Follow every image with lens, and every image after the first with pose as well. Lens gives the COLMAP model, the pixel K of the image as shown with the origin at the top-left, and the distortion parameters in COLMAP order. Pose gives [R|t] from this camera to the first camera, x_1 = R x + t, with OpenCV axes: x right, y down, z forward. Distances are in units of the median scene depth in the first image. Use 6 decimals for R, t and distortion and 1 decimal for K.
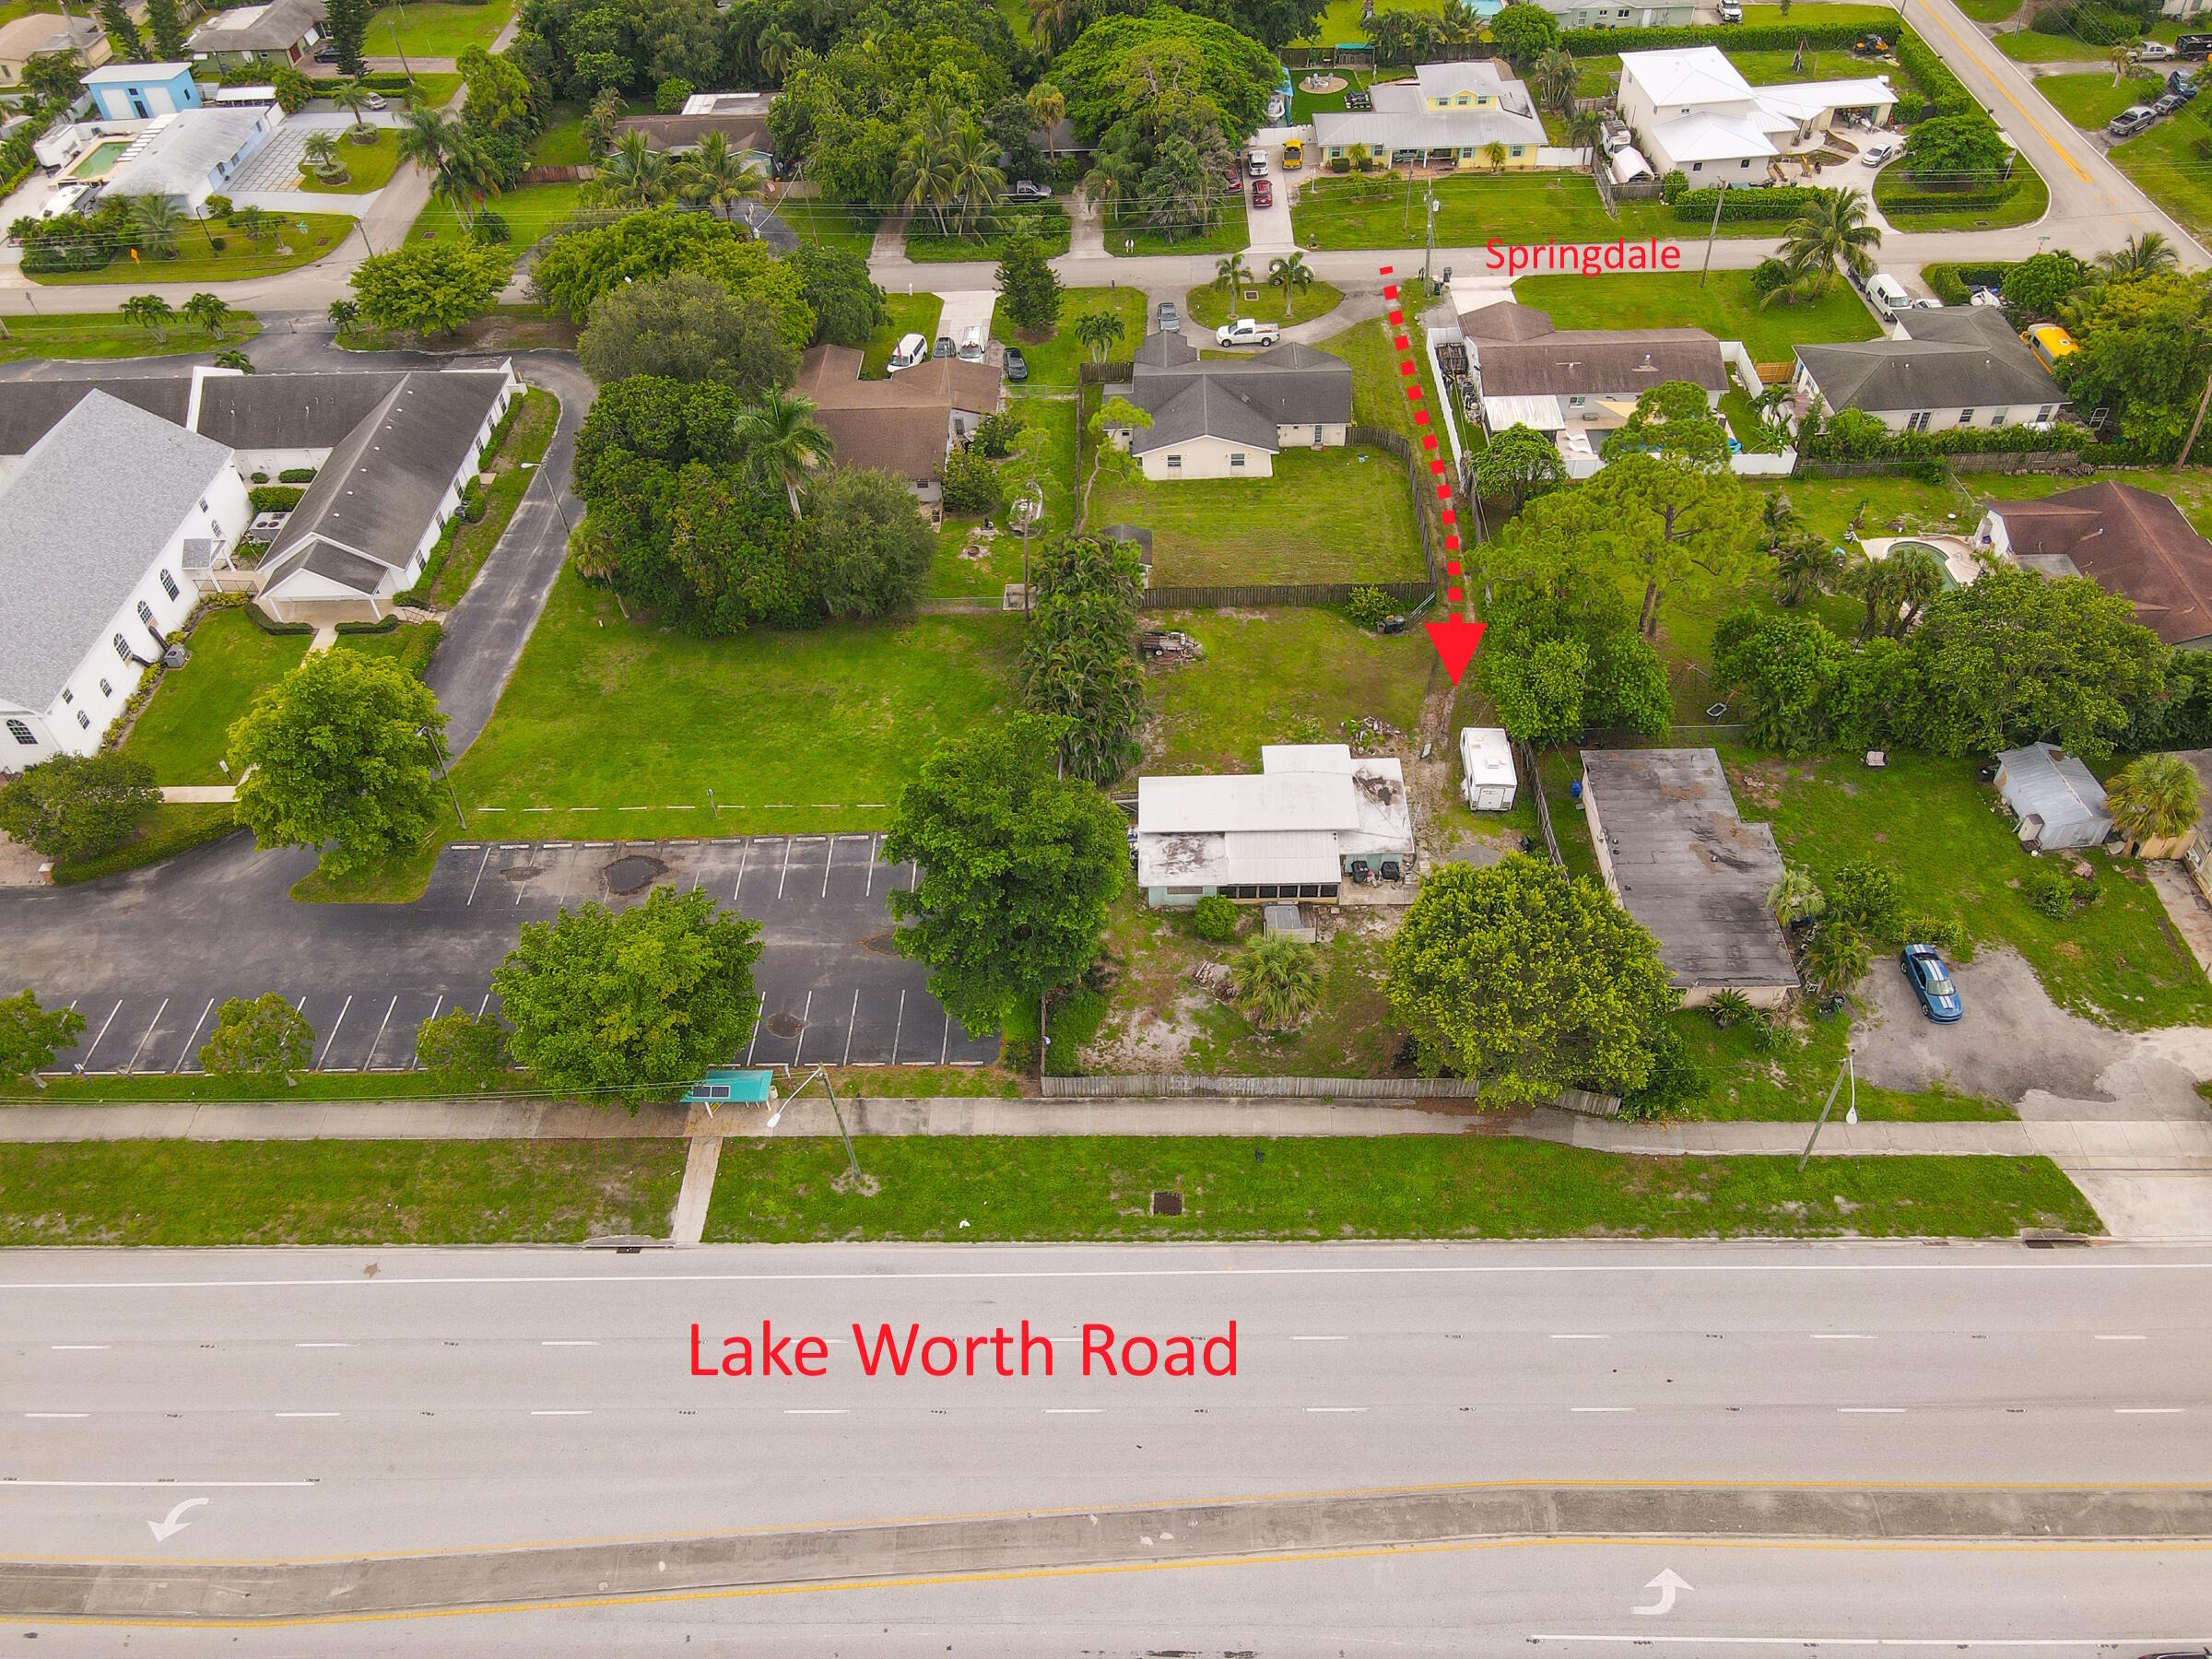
lens RADIAL K [[1630.1, 0, 1103.6], [0, 1630.1, 824.9], [0, 0, 1]] dist [-0.008108, 0.040003]
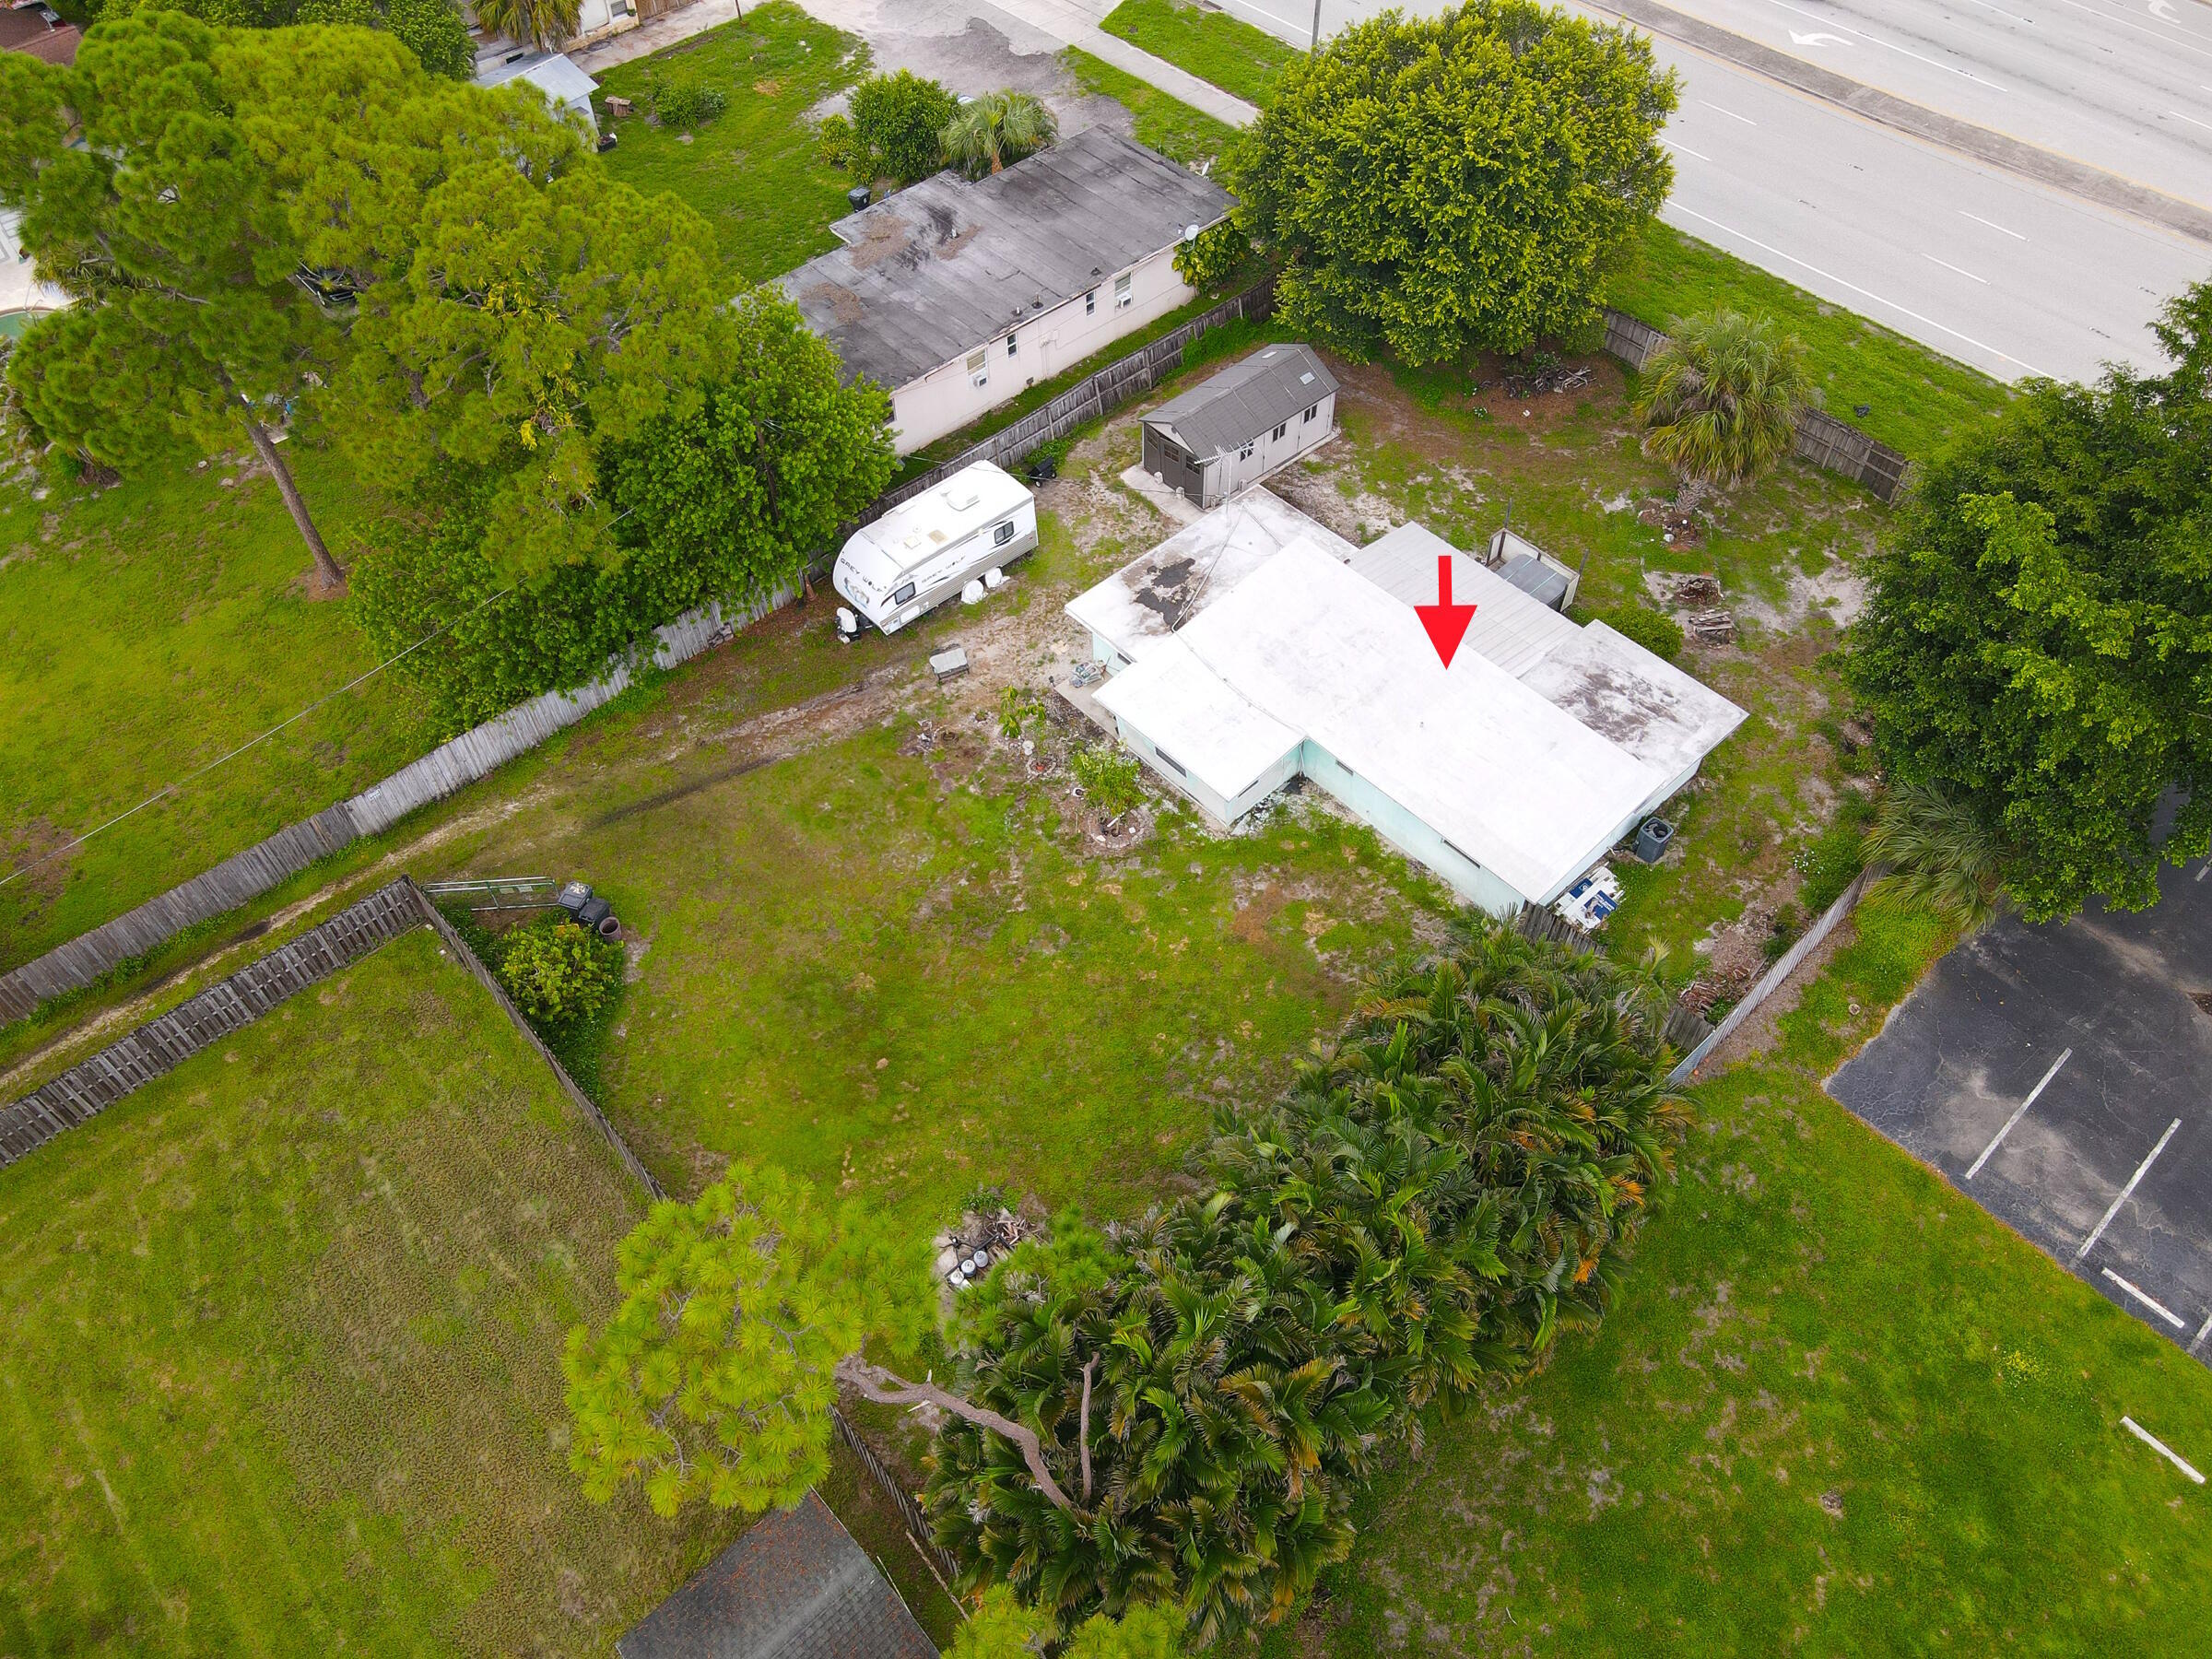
lens RADIAL K [[1630.1, 0, 1103.6], [0, 1630.1, 824.9], [0, 0, 1]] dist [-0.008108, 0.040003]
pose [[-0.684818, -0.532439, 0.497527, -0.087681], [0.546828, 0.075808, 0.833806, -0.391297], [-0.481668, 0.843067, 0.239238, 0.865664]]
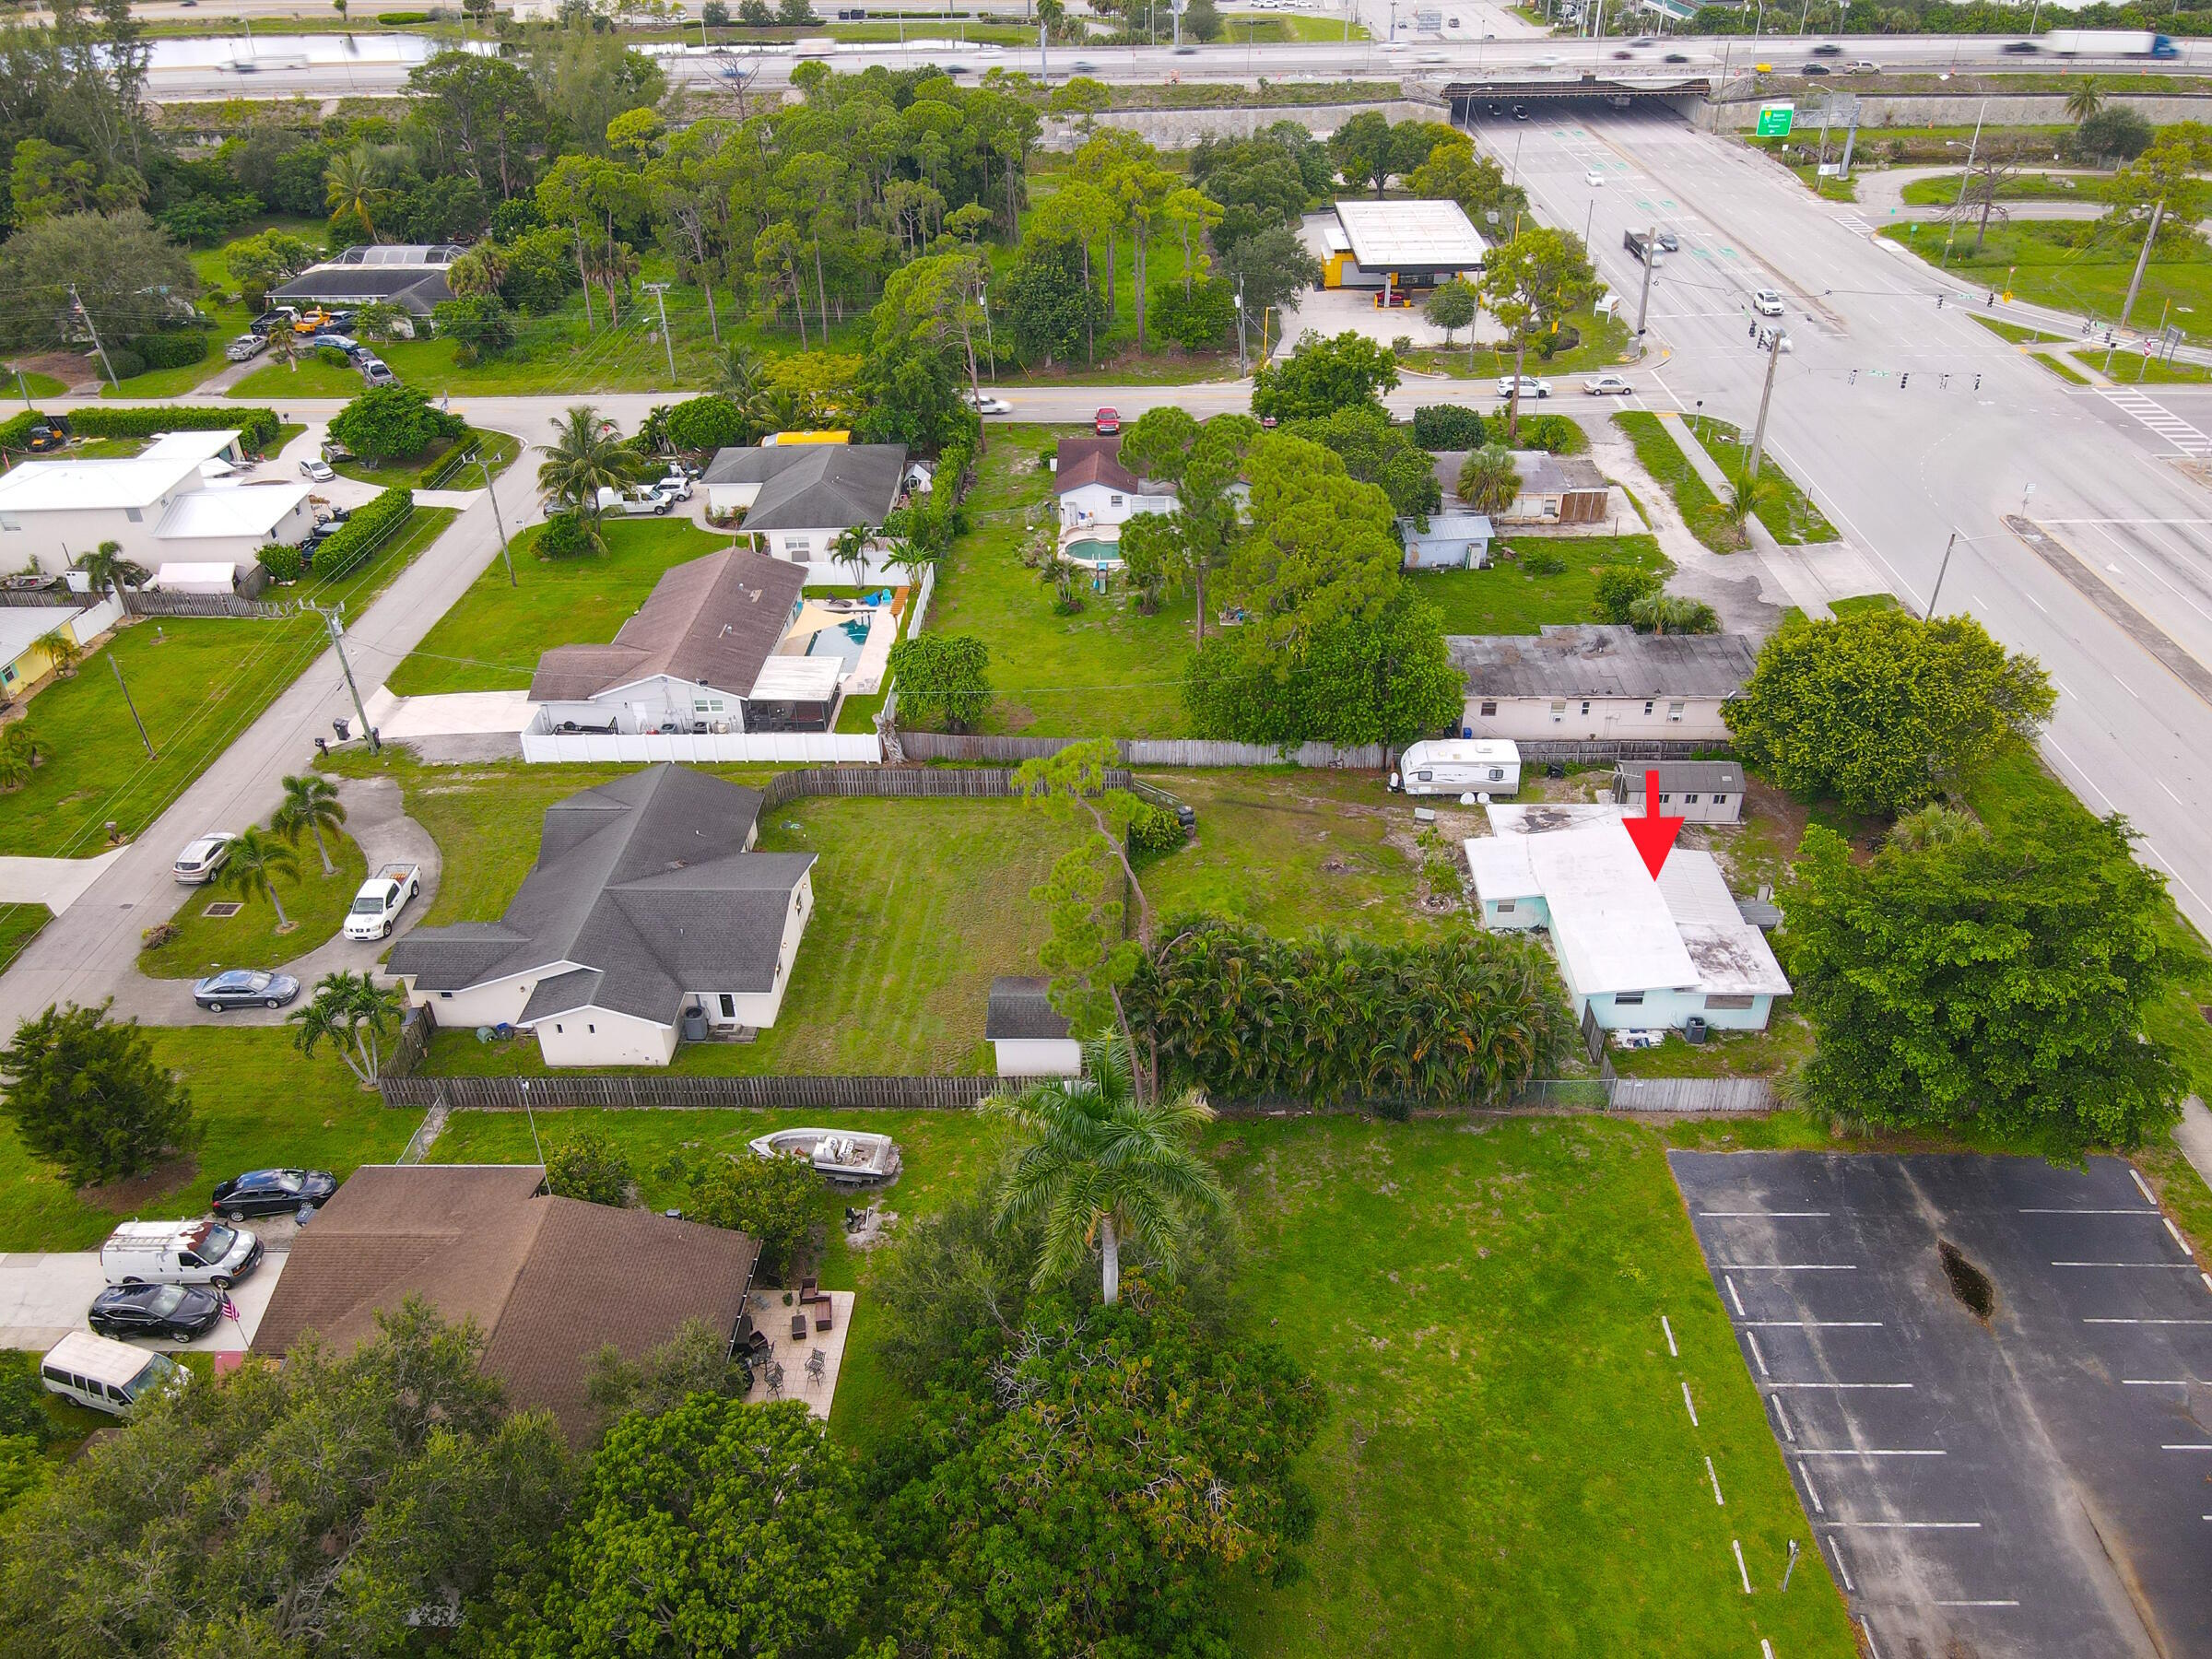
lens RADIAL K [[1630.1, 0, 1103.6], [0, 1630.1, 824.9], [0, 0, 1]] dist [-0.008108, 0.040003]
pose [[0.016029, -0.499128, 0.866380, -0.518455], [0.721846, 0.605351, 0.335393, -0.427160], [-0.691868, 0.620017, 0.369997, 0.769562]]
